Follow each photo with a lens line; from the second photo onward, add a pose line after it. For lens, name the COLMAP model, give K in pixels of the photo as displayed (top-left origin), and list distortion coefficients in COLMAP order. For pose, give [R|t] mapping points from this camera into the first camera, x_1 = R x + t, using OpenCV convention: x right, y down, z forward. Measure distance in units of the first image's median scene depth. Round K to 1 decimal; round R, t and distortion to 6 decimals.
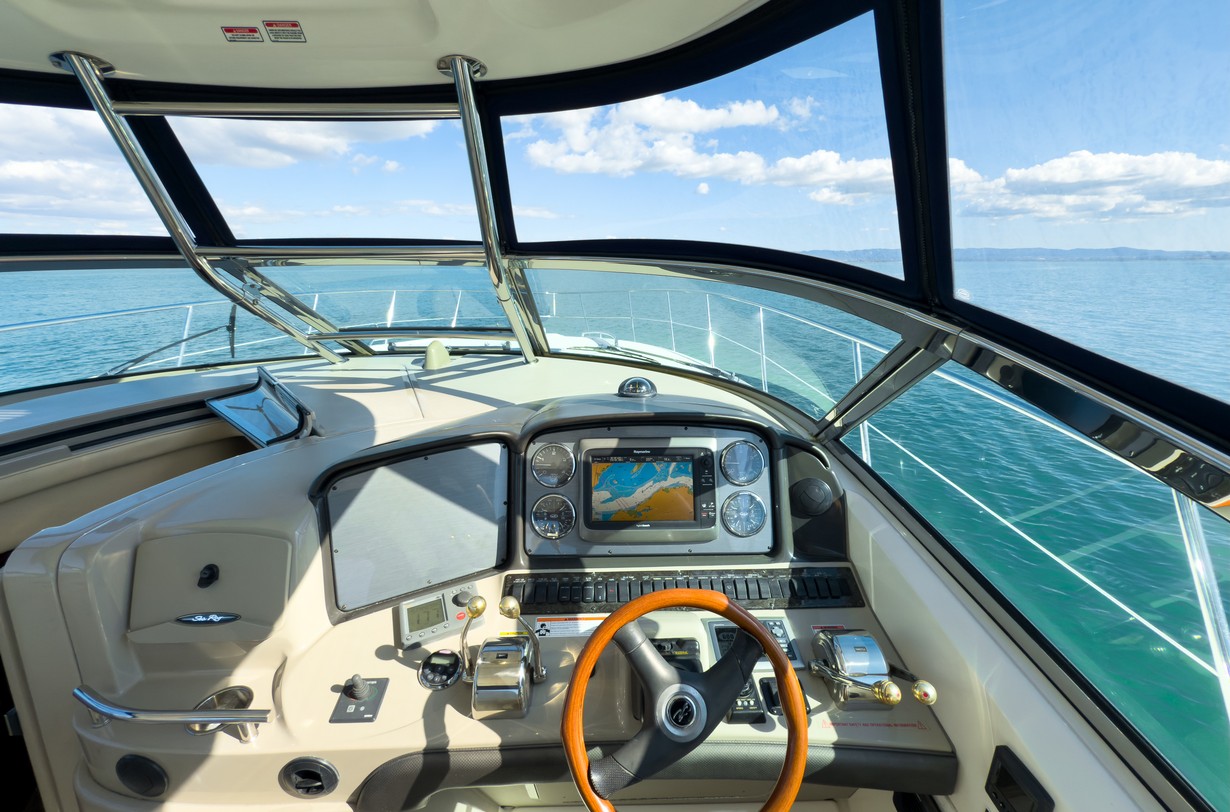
lens RADIAL K [[498.7, 0, 624.9], [0, 498.7, 413.4], [0, 0, 1]] dist [-0.007840, 0.000720]
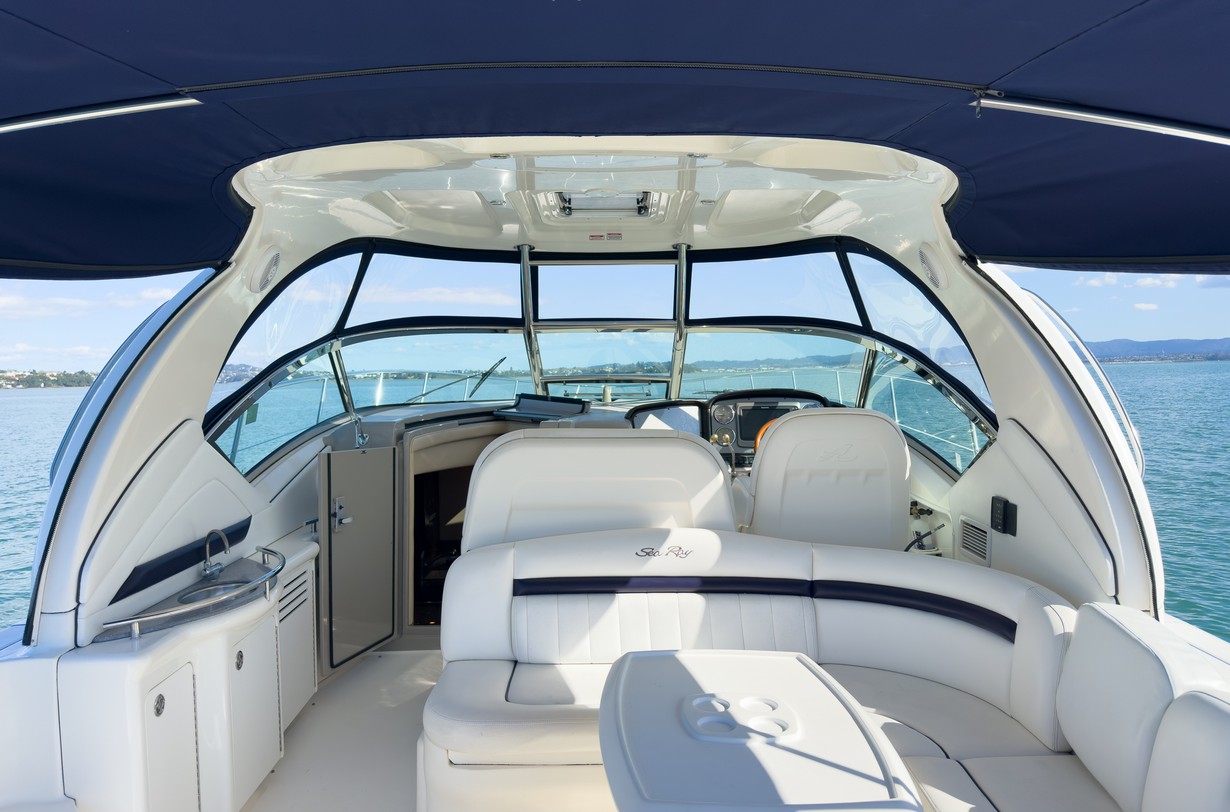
lens RADIAL K [[867.9, 0, 615.1], [0, 867.9, 412.8], [0, 0, 1]] dist [0.020835, -0.028359]
pose [[0.999551, -0.007443, -0.029027, -0.512083], [0.000184, 0.970168, -0.242433, 1.017701], [0.029966, 0.242319, 0.969734, -2.689084]]
